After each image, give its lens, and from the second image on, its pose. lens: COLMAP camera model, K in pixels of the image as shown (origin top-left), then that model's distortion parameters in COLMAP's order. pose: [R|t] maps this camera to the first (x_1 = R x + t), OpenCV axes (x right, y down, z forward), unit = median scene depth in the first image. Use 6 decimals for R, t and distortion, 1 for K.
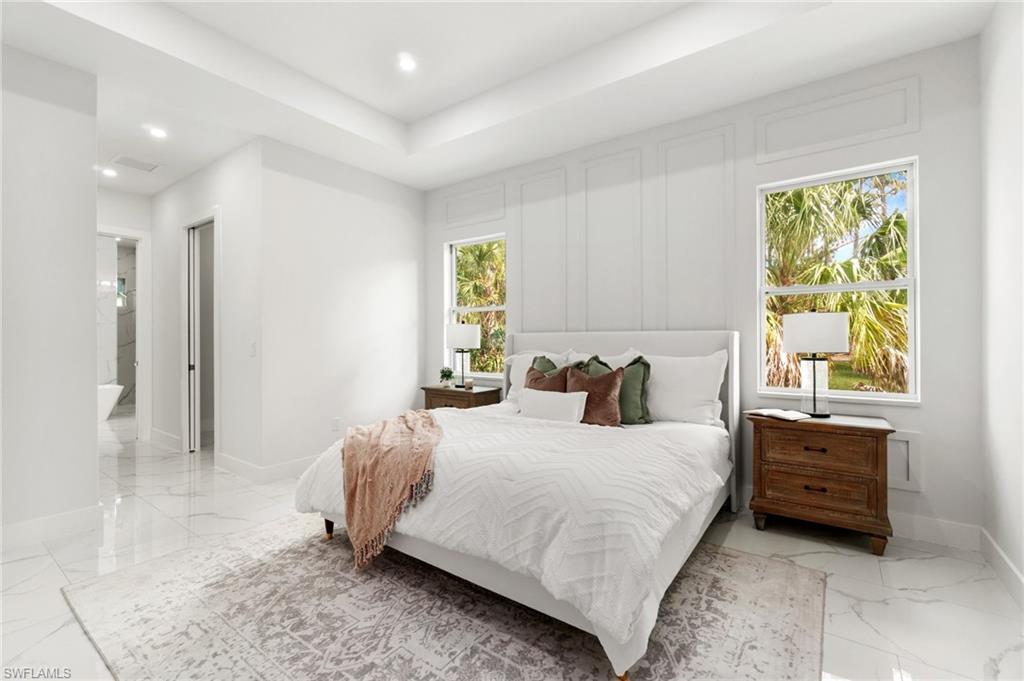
lens RADIAL K [[440.1, 0, 508.3], [0, 440.1, 337.9], [0, 0, 1]] dist [-0.002429, -0.000228]
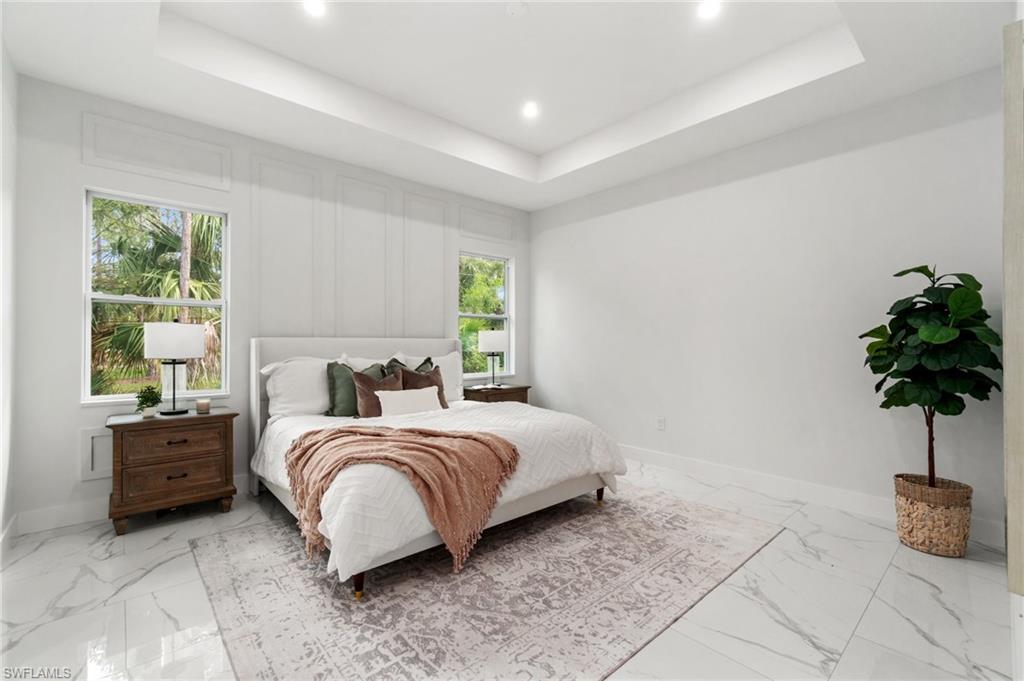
lens RADIAL K [[417.9, 0, 517.5], [0, 417.9, 344.3], [0, 0, 1]] dist [-0.001066, -0.000022]
pose [[0.231851, -0.003012, 0.972747, -1.258098], [-0.003187, 0.999987, 0.003856, -0.005839], [-0.972746, -0.003994, 0.231839, 0.643149]]
